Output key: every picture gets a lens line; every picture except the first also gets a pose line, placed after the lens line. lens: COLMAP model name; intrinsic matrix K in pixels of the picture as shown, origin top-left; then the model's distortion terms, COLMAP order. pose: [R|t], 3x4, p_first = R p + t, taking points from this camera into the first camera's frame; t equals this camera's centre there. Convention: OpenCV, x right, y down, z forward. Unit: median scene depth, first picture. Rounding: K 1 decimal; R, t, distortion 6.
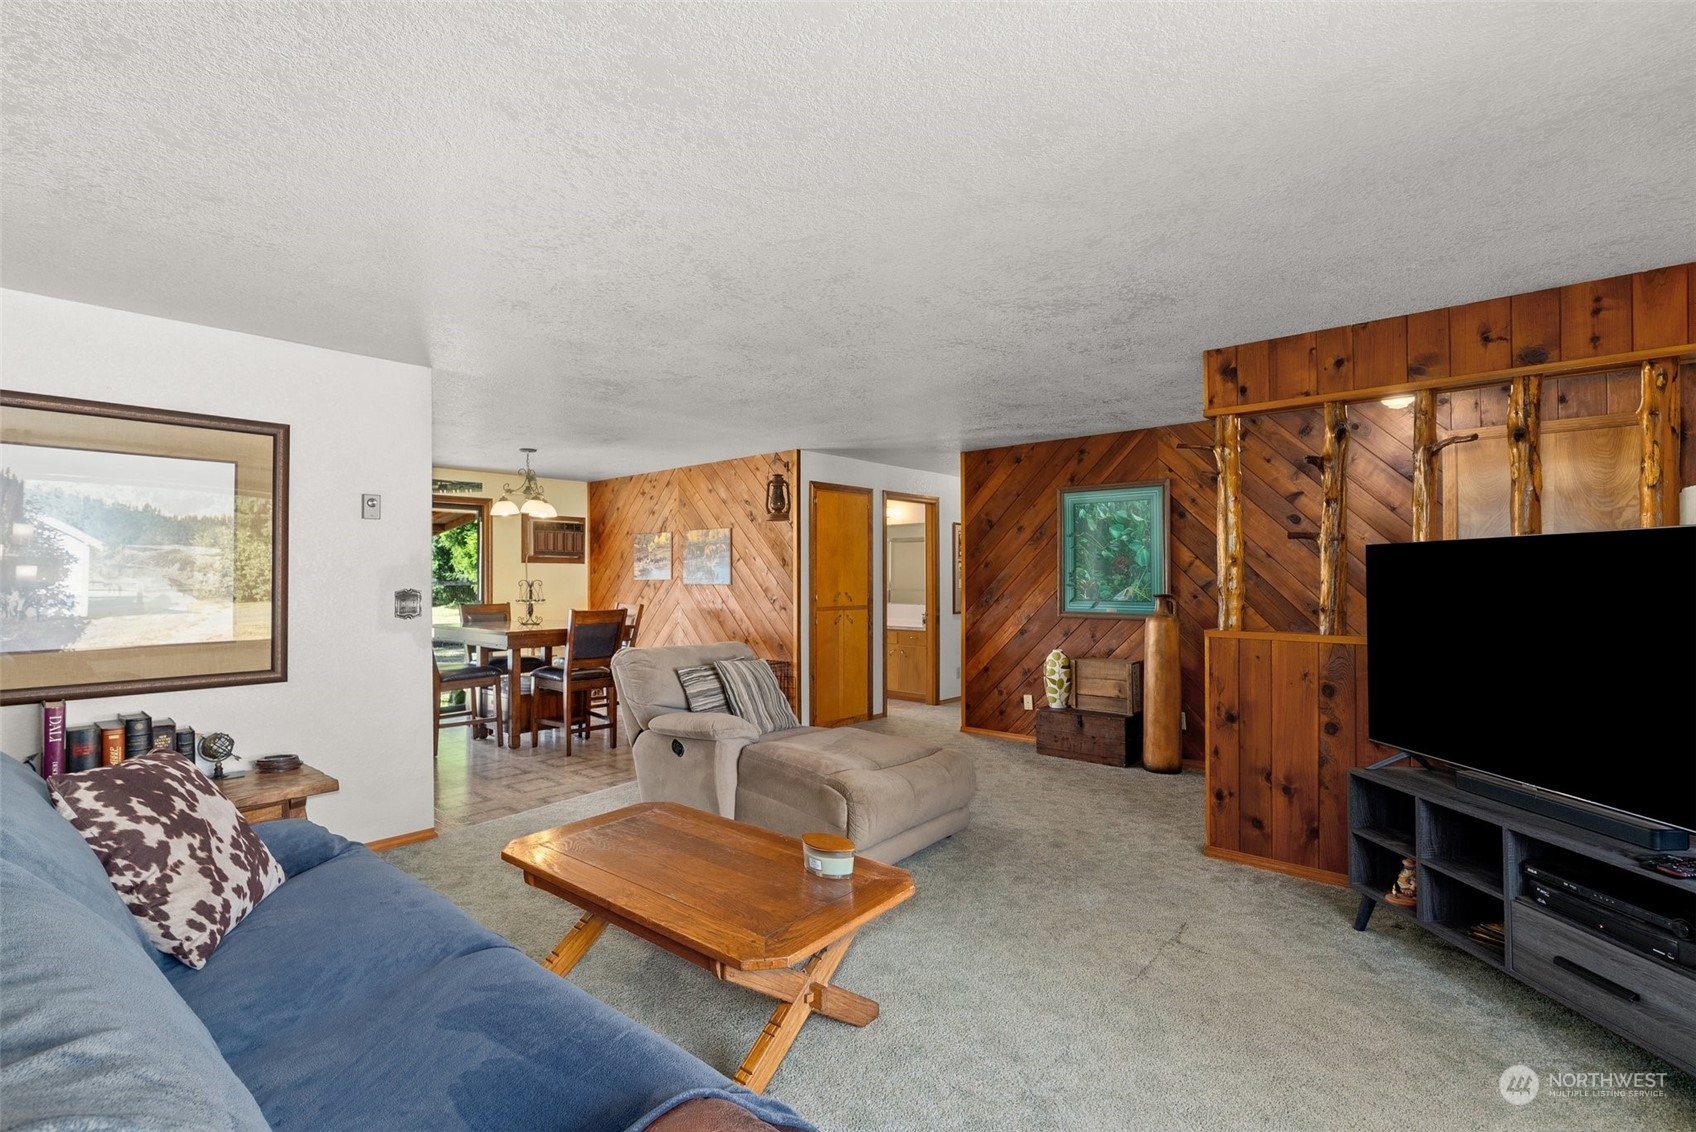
lens RADIAL K [[774.8, 0, 843.7], [0, 774.8, 576.1], [0, 0, 1]] dist [-0.002750, -0.000280]
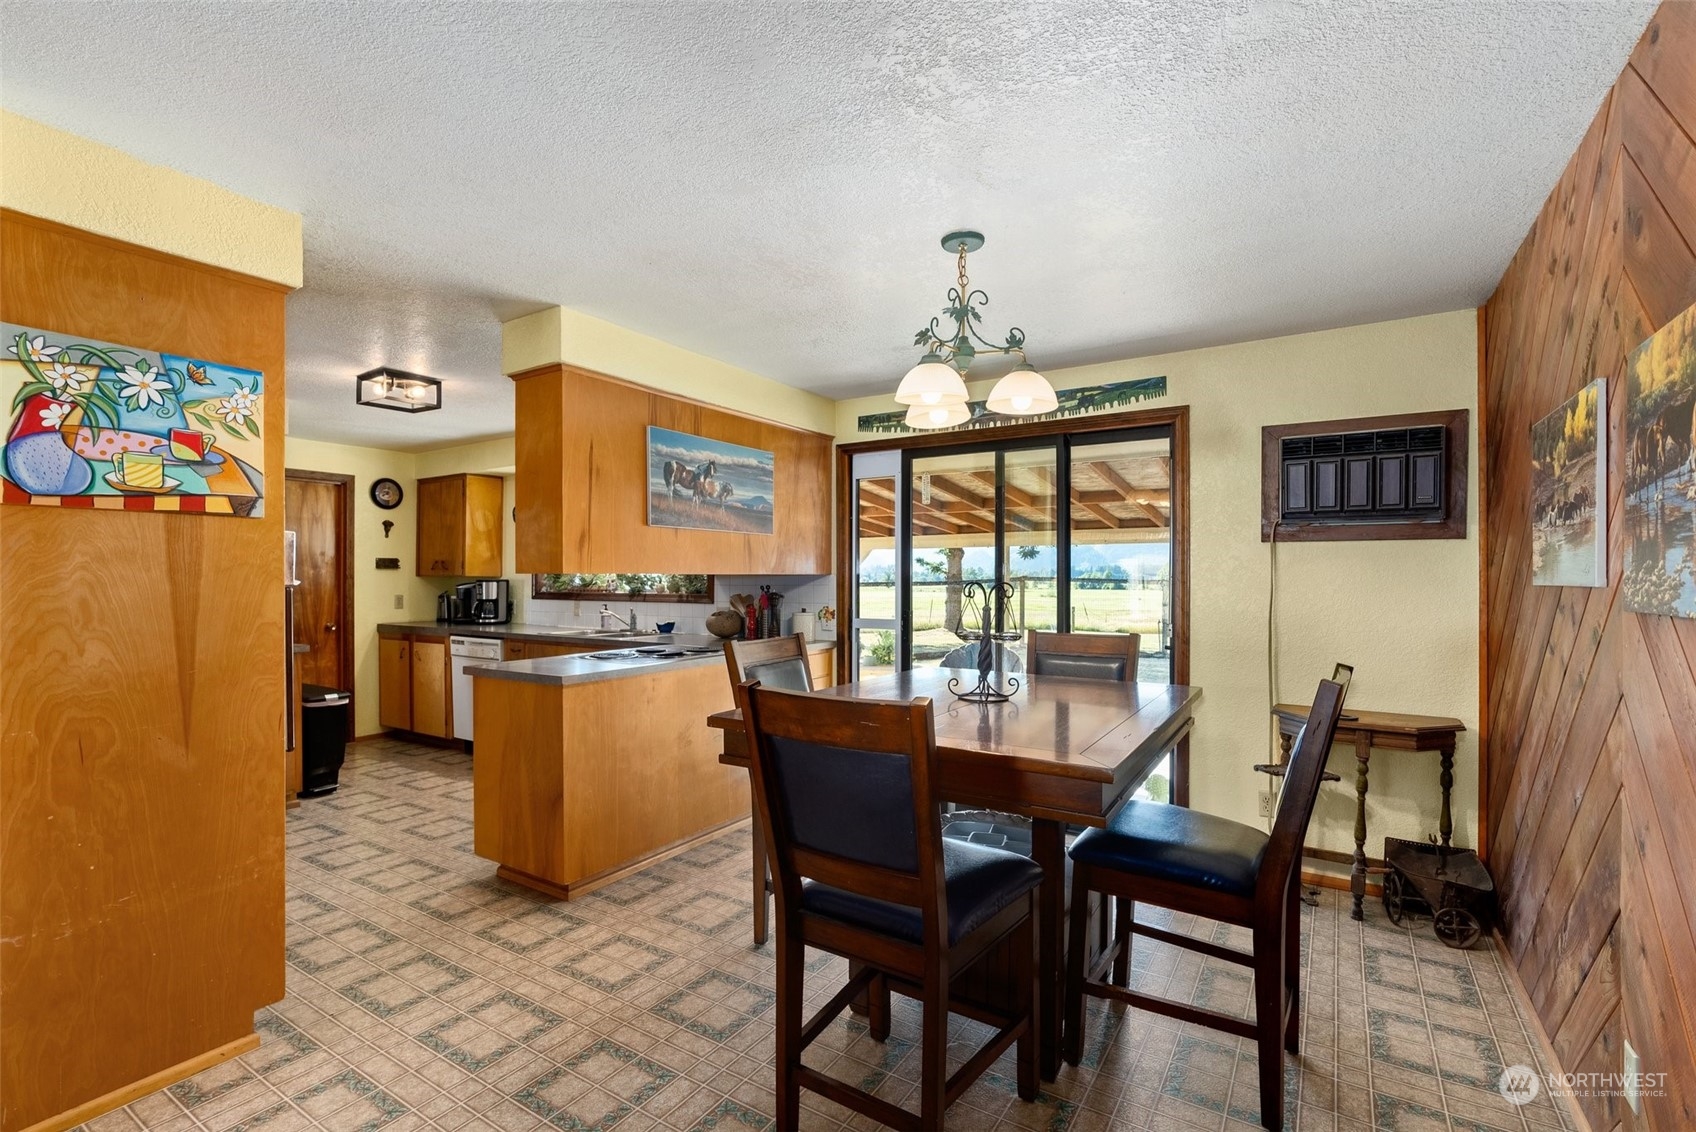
lens RADIAL K [[774.8, 0, 843.7], [0, 774.8, 576.1], [0, 0, 1]] dist [-0.002750, -0.000280]
pose [[0.125328, 0.003441, -0.992109, -0.026257], [-0.003541, 0.999989, 0.003021, 0.001419], [0.992109, 0.003134, 0.125338, 0.873992]]
